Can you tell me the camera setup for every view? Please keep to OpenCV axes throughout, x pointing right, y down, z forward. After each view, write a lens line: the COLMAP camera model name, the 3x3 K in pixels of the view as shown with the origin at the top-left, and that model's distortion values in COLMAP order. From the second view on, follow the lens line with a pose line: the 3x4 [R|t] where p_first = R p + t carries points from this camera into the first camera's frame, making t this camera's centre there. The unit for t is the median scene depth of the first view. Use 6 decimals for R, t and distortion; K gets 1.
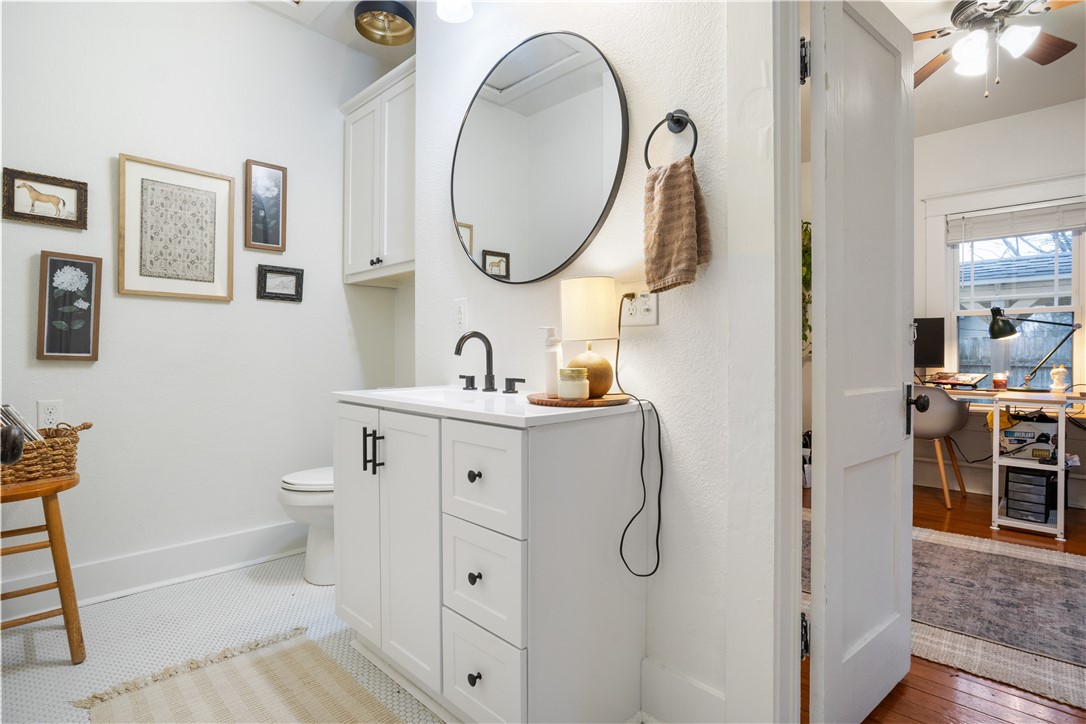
lens RADIAL K [[553.5, 0, 546.5], [0, 553.5, 356.4], [0, 0, 1]] dist [-0.038086, 0.014712]
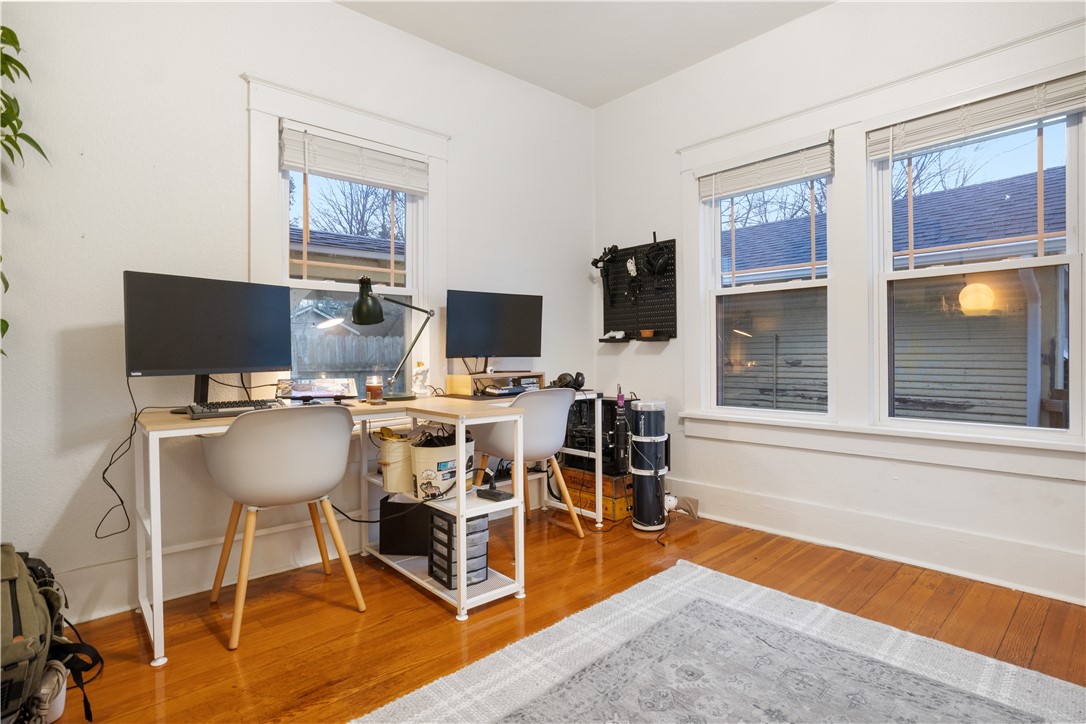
lens RADIAL K [[553.5, 0, 546.5], [0, 553.5, 356.4], [0, 0, 1]] dist [-0.038086, 0.014712]
pose [[0.060221, -0.008183, 0.998152, 0.188938], [0.007480, 0.999942, 0.007746, 0.002900], [-0.998157, 0.007000, 0.060278, 0.867980]]
